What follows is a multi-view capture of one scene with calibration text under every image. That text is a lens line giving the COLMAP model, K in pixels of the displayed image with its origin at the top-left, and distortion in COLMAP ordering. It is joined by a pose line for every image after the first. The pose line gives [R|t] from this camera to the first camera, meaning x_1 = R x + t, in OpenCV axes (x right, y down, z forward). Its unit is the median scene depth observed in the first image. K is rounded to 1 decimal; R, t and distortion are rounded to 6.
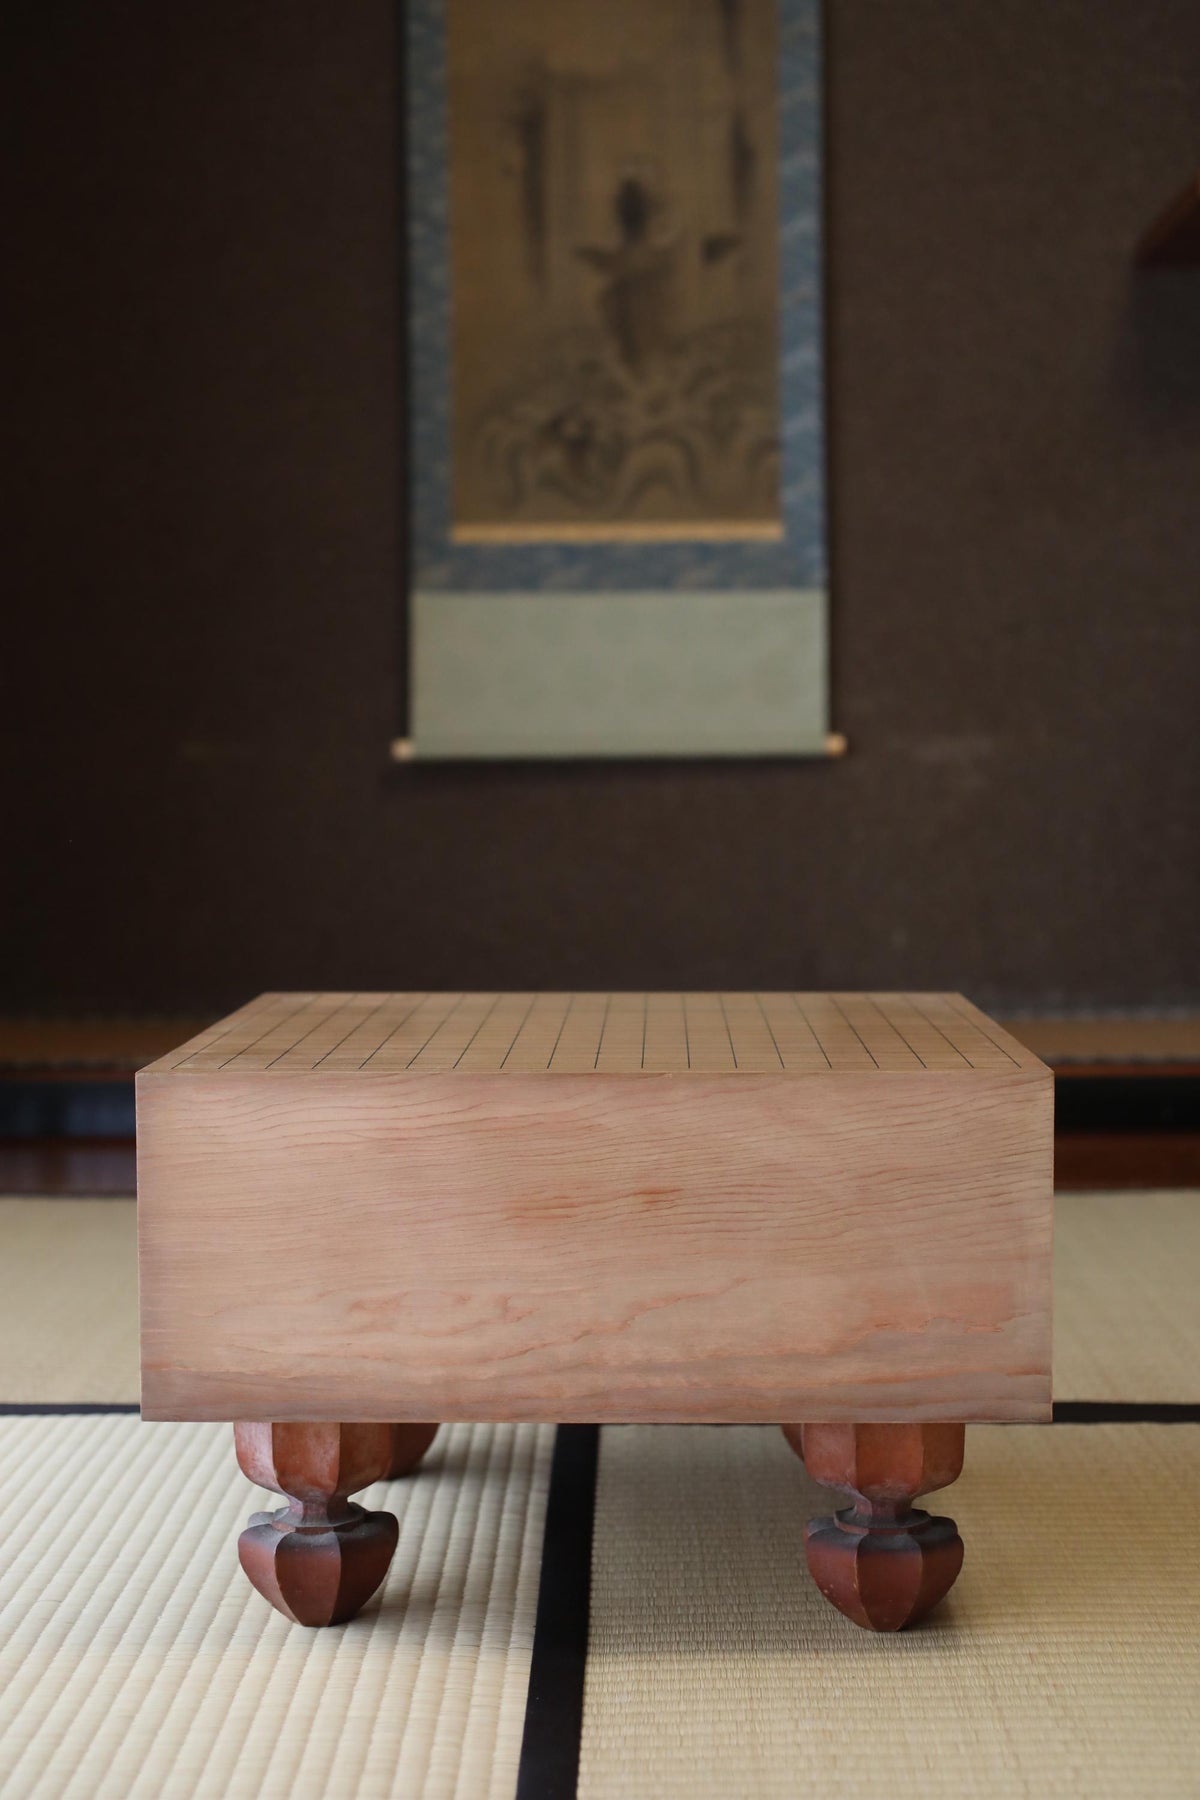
lens RADIAL K [[2660.1, 0, 599.9], [0, 2660.1, 929.6], [0, 0, 1]] dist [-0.000164, 0.000000]
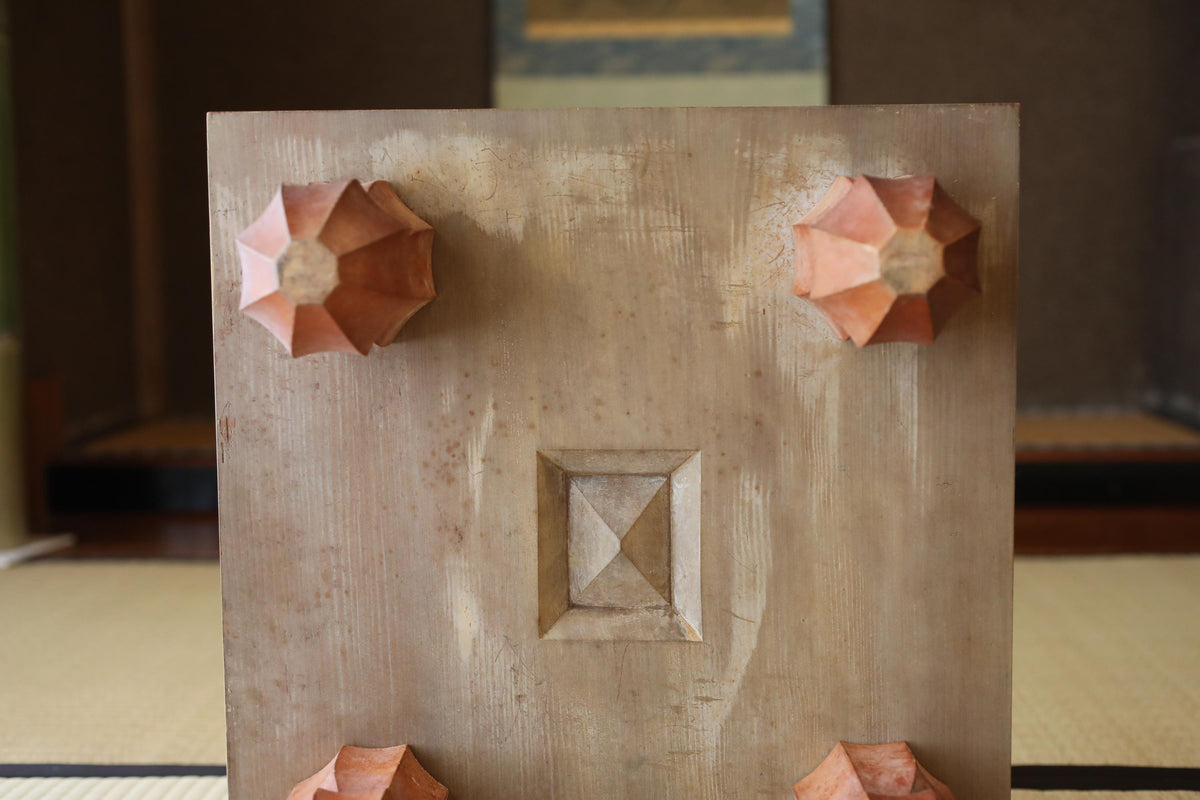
lens RADIAL K [[1773.4, 0, 601.7], [0, 1773.4, 405.2], [0, 0, 1]] dist [-0.000164, 0.000000]
pose [[0.999711, -0.002478, -0.023909, -0.002504], [0.002964, 0.999789, 0.020307, 0.021990], [0.023853, -0.020372, 0.999508, 0.313102]]
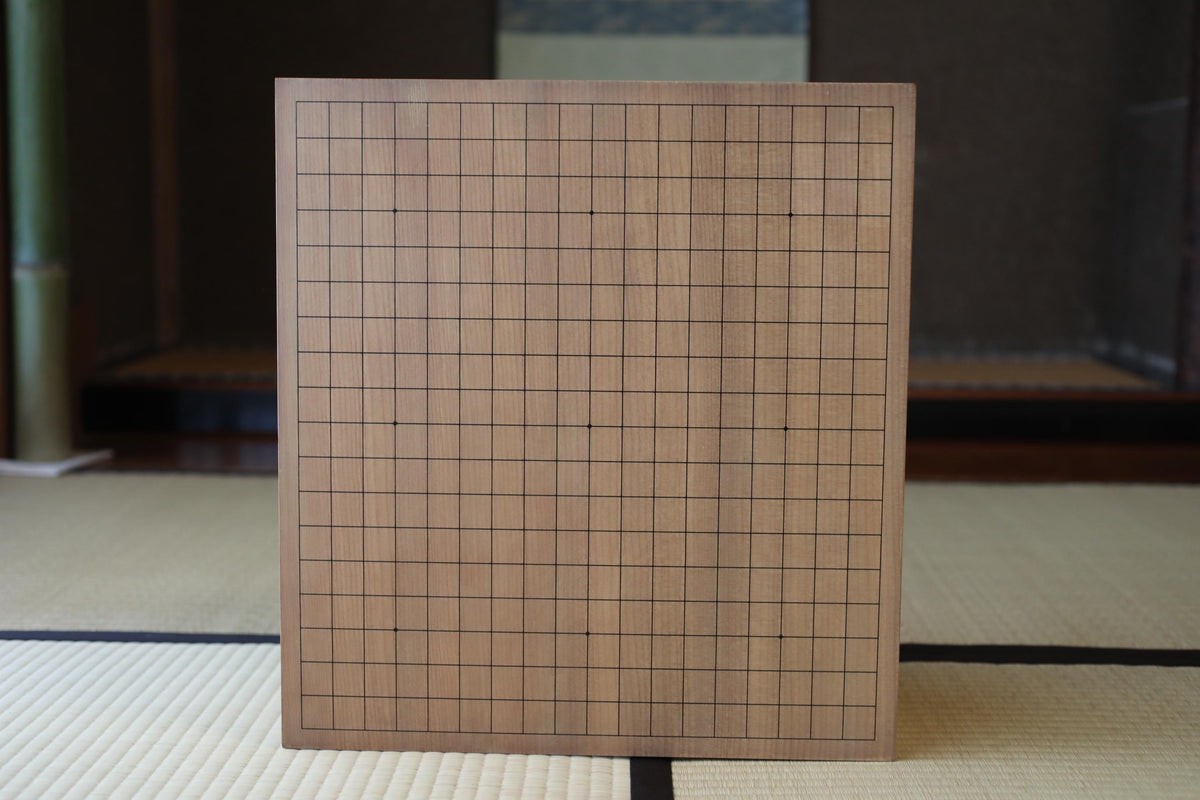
lens RADIAL K [[1773.4, 0, 604.5], [0, 1773.4, 402.4], [0, 0, 1]] dist [-0.000164, 0.000000]
pose [[0.999858, 0.016670, 0.002368, -0.031935], [-0.016763, 0.998757, 0.046945, 0.031651], [-0.001583, -0.046978, 0.998895, 0.196738]]
